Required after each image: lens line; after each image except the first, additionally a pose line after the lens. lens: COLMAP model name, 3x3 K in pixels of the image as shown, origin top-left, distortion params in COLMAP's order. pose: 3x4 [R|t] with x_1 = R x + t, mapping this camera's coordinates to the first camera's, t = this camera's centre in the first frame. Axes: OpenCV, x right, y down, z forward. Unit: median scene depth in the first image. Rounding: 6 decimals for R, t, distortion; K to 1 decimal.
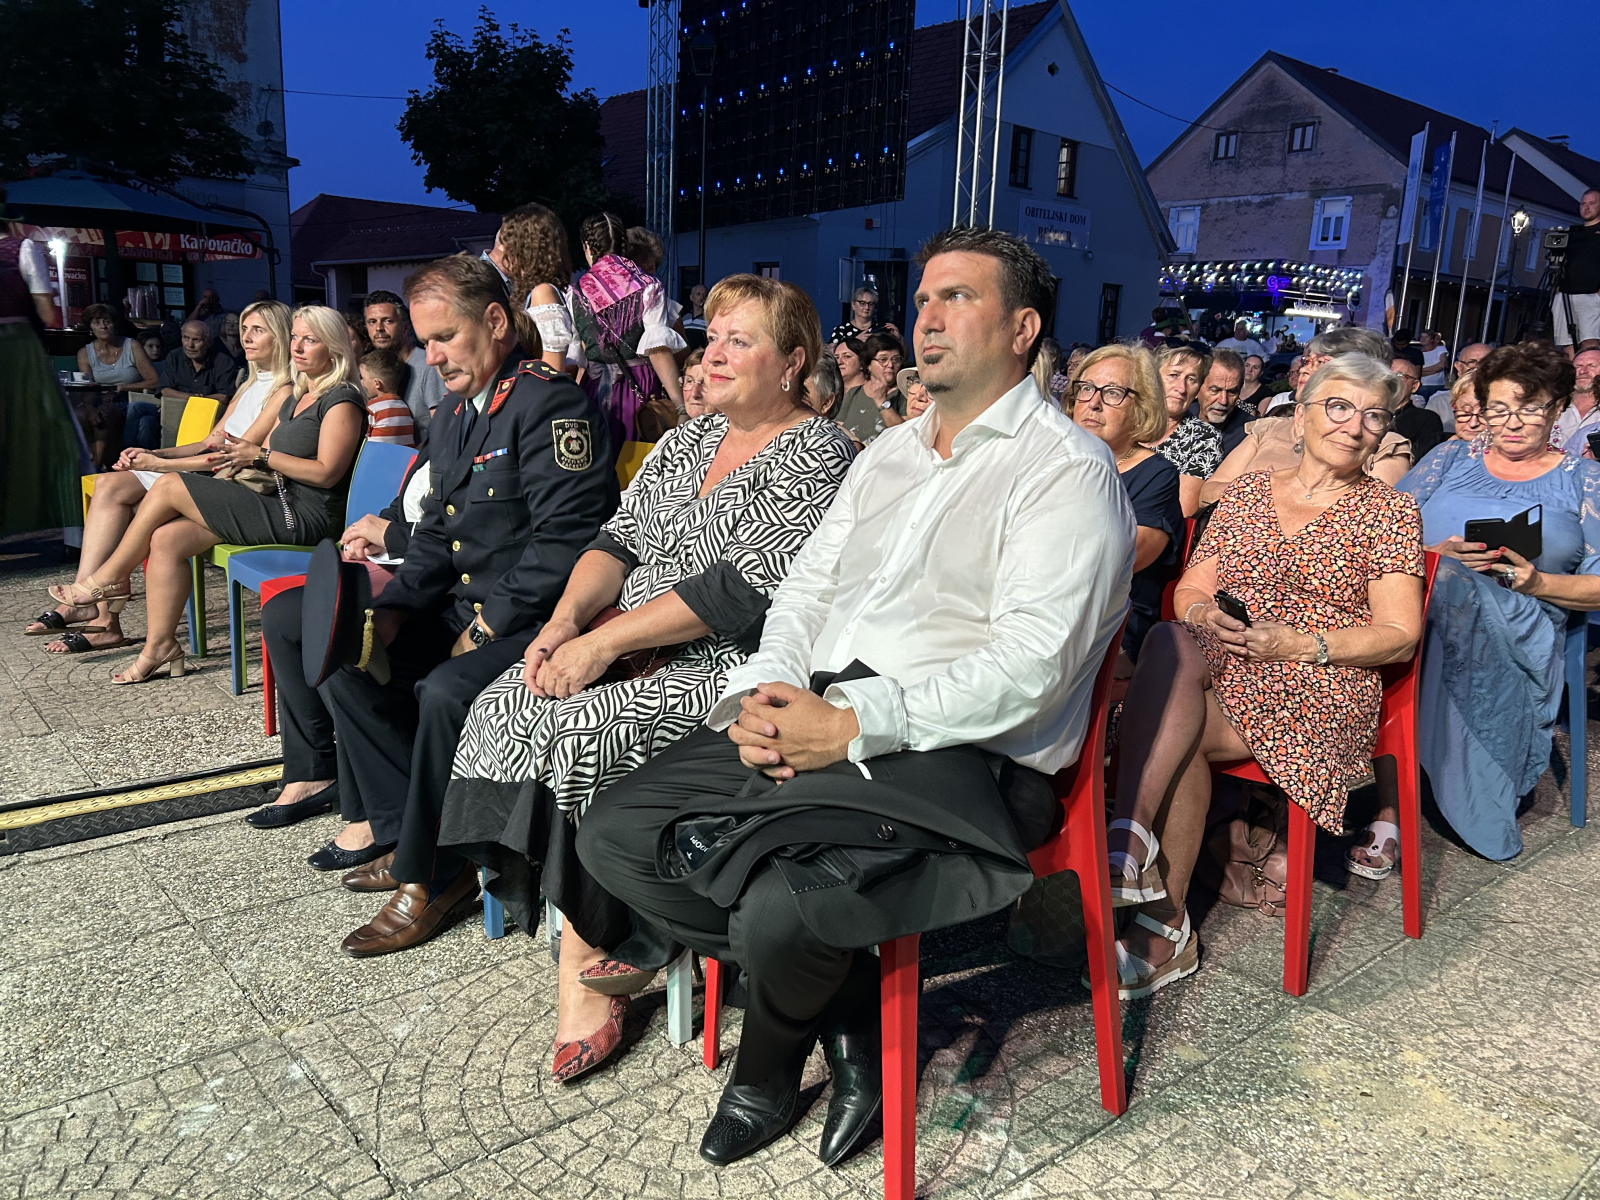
lens RADIAL K [[1204.6, 0, 790.9], [0, 1204.6, 598.4], [0, 0, 1]] dist [0.033716, -0.032999]
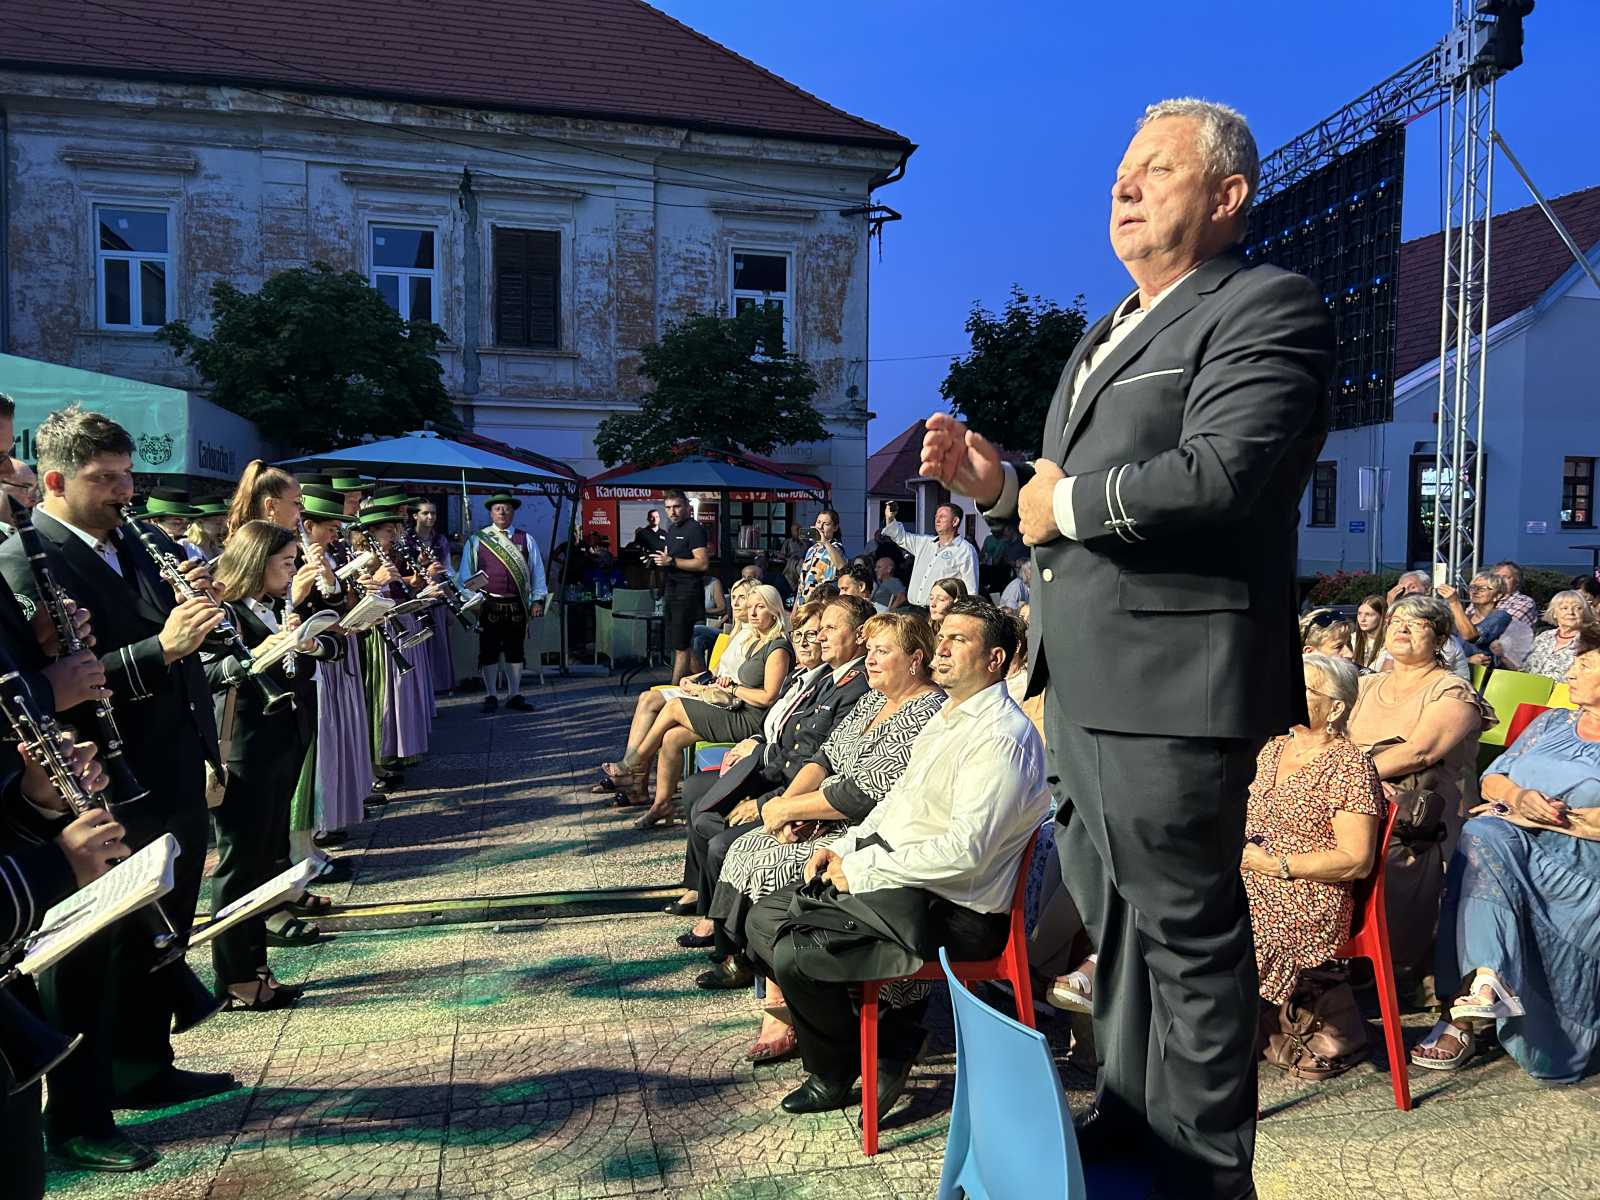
lens RADIAL K [[1204.6, 0, 803.3], [0, 1204.6, 594.1], [0, 0, 1]] dist [0.033716, -0.032999]
pose [[0.892648, -0.007542, -0.450691, 0.319081], [-0.064345, 0.987488, -0.143969, -0.017680], [0.446138, 0.157514, 0.880994, -0.298506]]
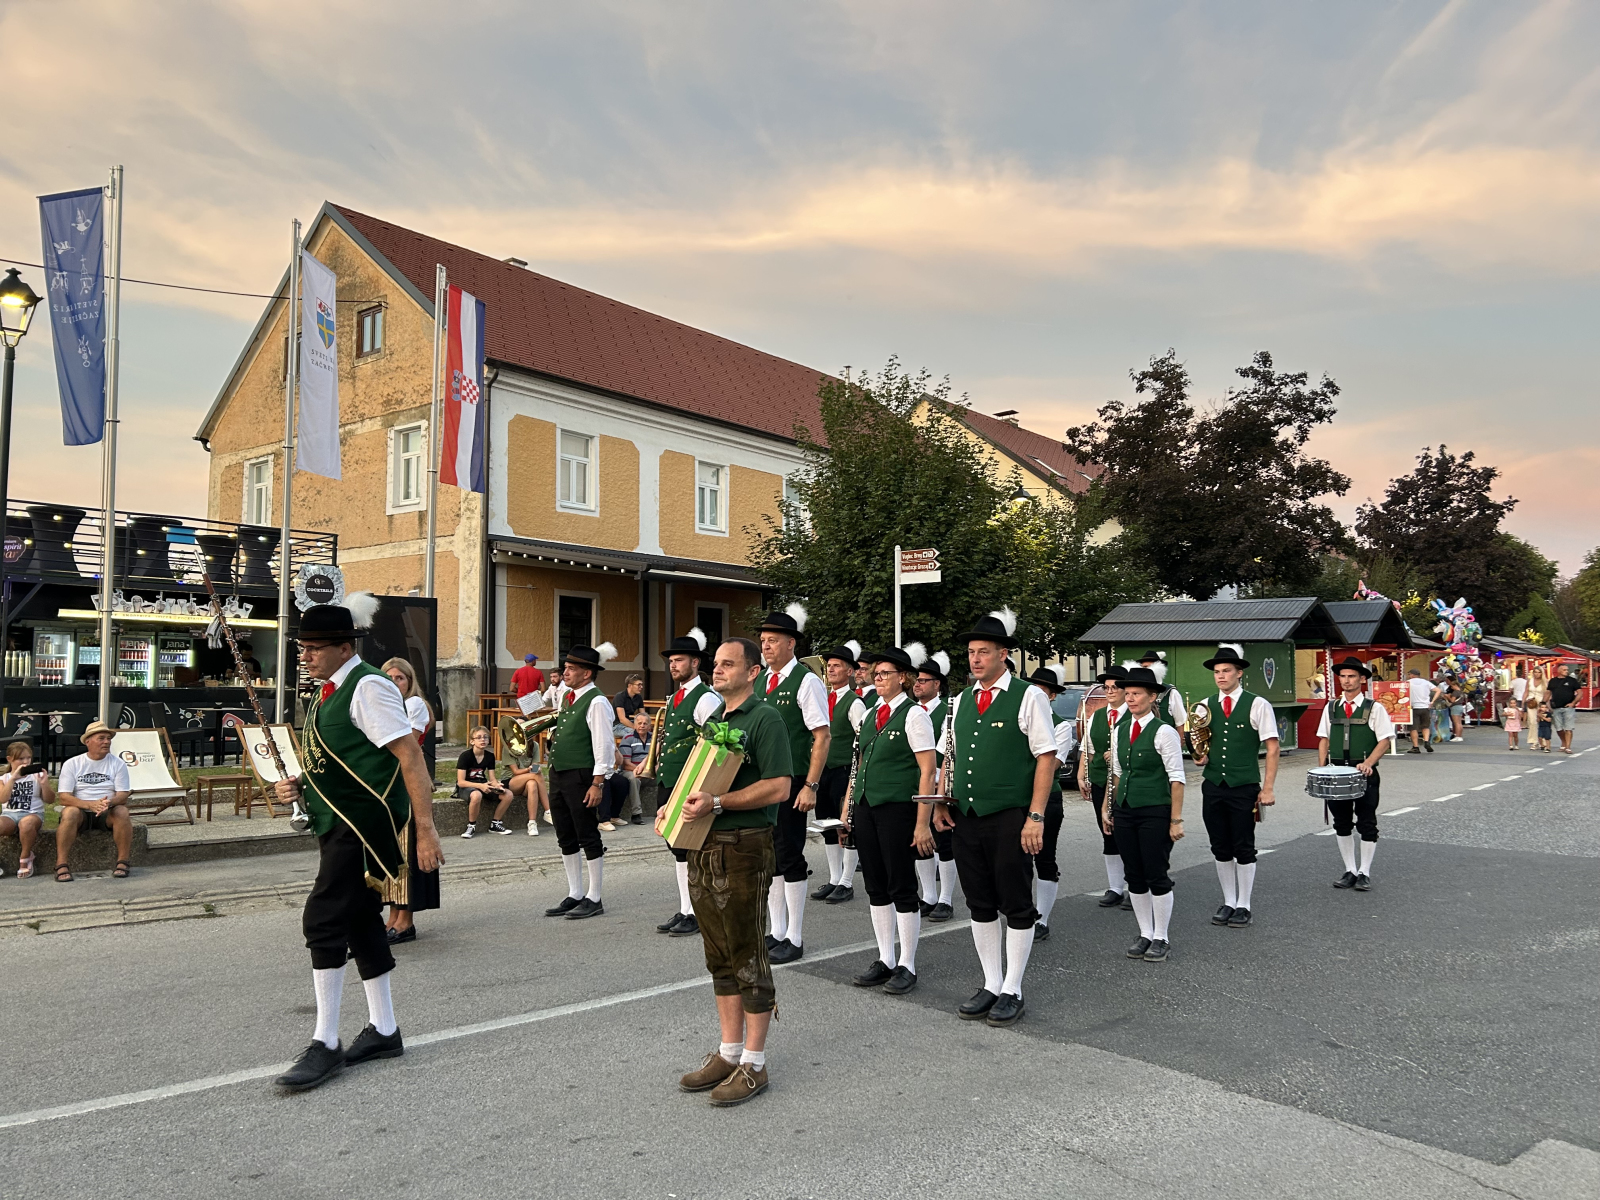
lens RADIAL K [[1204.6, 0, 794.1], [0, 1204.6, 598.1], [0, 0, 1]] dist [0.033716, -0.032999]
pose [[0.982159, -0.022273, 0.186728, 5.940132], [0.072841, 0.960505, -0.268560, -1.031976], [-0.173371, 0.277370, 0.944991, 5.313941]]
